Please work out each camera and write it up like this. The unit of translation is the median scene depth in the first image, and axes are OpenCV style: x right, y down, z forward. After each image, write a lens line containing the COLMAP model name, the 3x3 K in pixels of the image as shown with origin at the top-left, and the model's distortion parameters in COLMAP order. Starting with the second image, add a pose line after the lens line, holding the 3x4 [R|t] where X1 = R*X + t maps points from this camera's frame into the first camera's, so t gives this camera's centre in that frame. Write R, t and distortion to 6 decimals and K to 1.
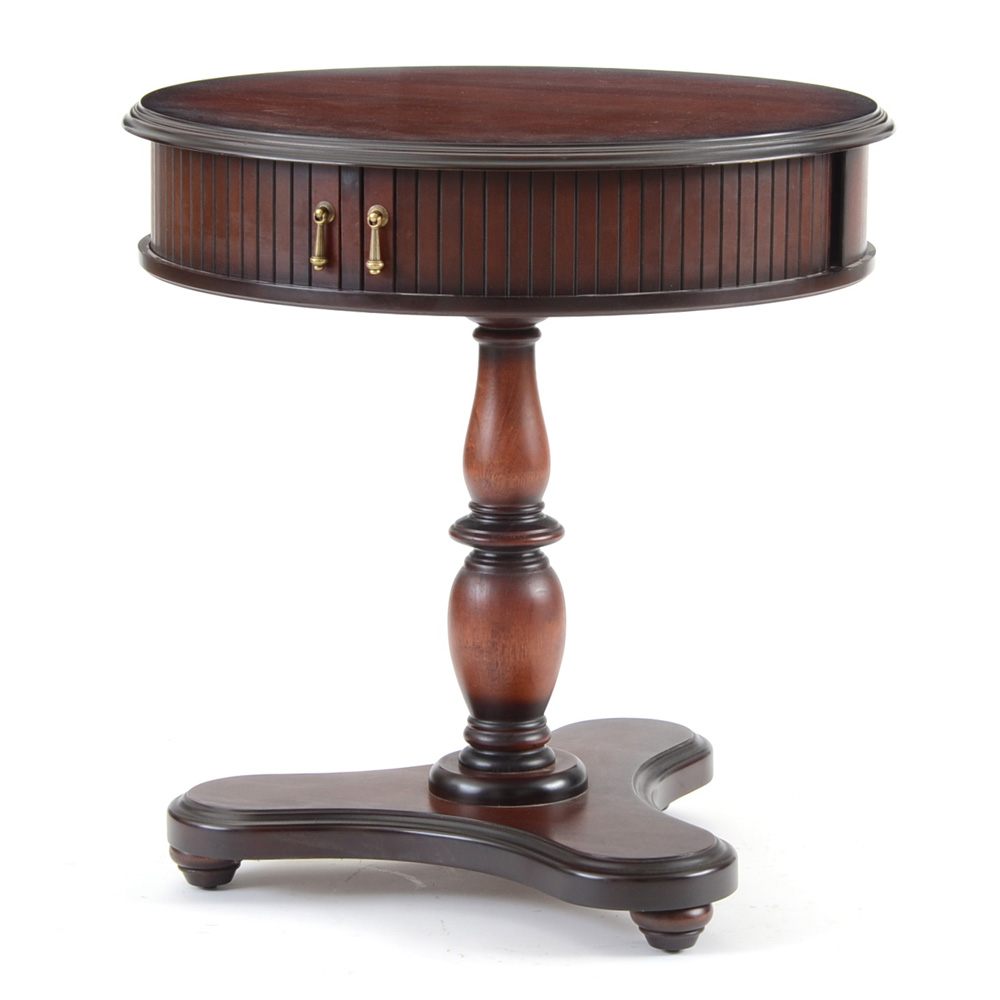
lens RADIAL K [[6184.7, 0, 498.8], [0, 6184.7, 495.2], [0, 0, 1]] dist [0.644579, 0.000000]
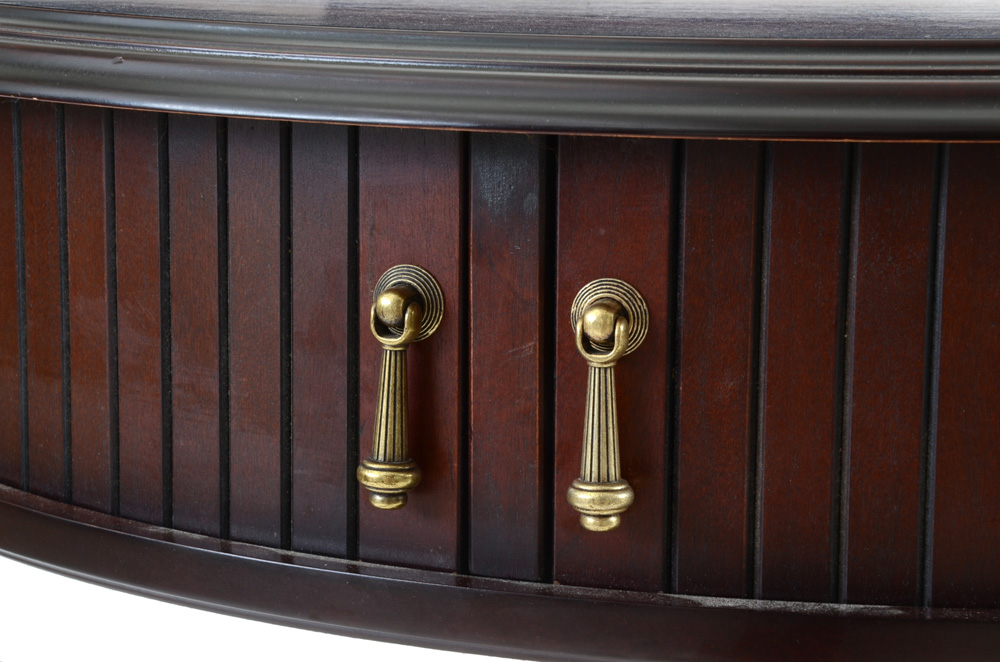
lens RADIAL K [[2450.1, 0, 508.1], [0, 2450.1, 336.1], [0, 0, 1]] dist [0.291757, 0.000000]
pose [[0.995690, -0.011921, 0.091974, -0.033392], [0.011088, 0.999893, 0.009559, -0.044661], [-0.092078, -0.008498, 0.995716, 0.879457]]
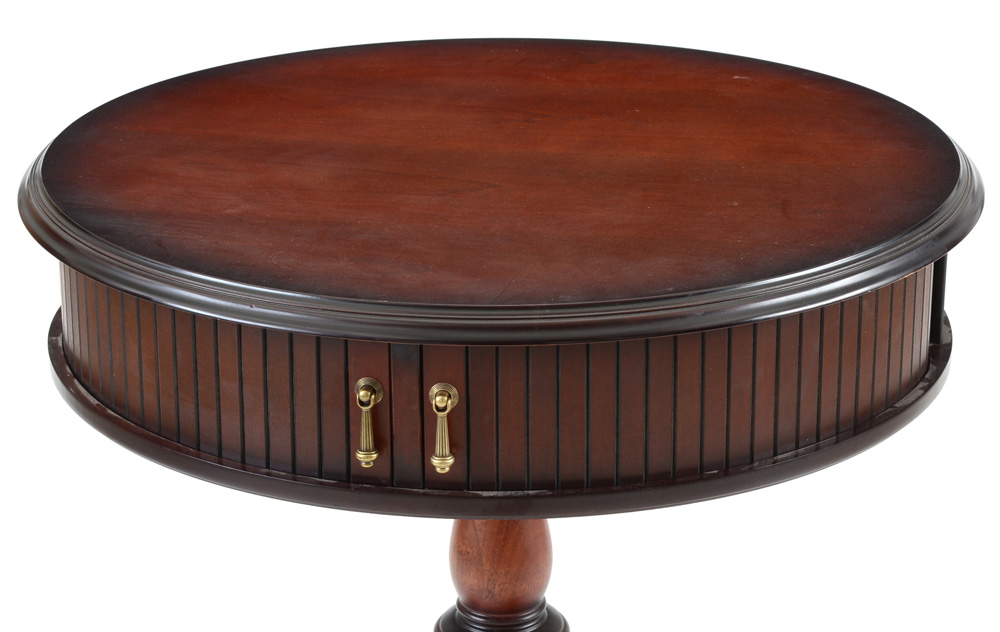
lens RADIAL K [[2925.3, 0, 494.4], [0, 2925.3, 317.8], [0, 0, 1]] dist [0.523669, 0.000000]
pose [[0.971297, -0.092699, 0.219064, -0.089185], [0.050677, 0.980439, 0.190187, -0.119949], [-0.232409, -0.173627, 0.956995, 0.650257]]
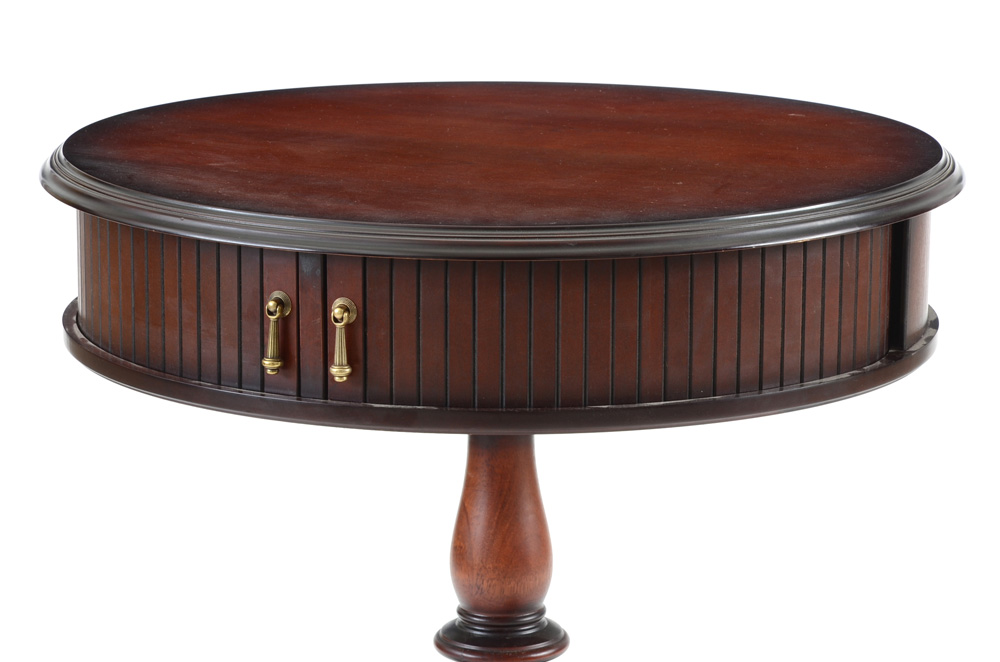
lens RADIAL K [[4351.6, 0, 502.4], [0, 4351.6, 355.0], [0, 0, 1]] dist [1.191740, 0.000000]
pose [[0.999988, -0.003506, 0.003409, -0.000551], [0.003343, 0.998908, 0.046607, -0.065042], [-0.003569, -0.046595, 0.998907, 0.417325]]
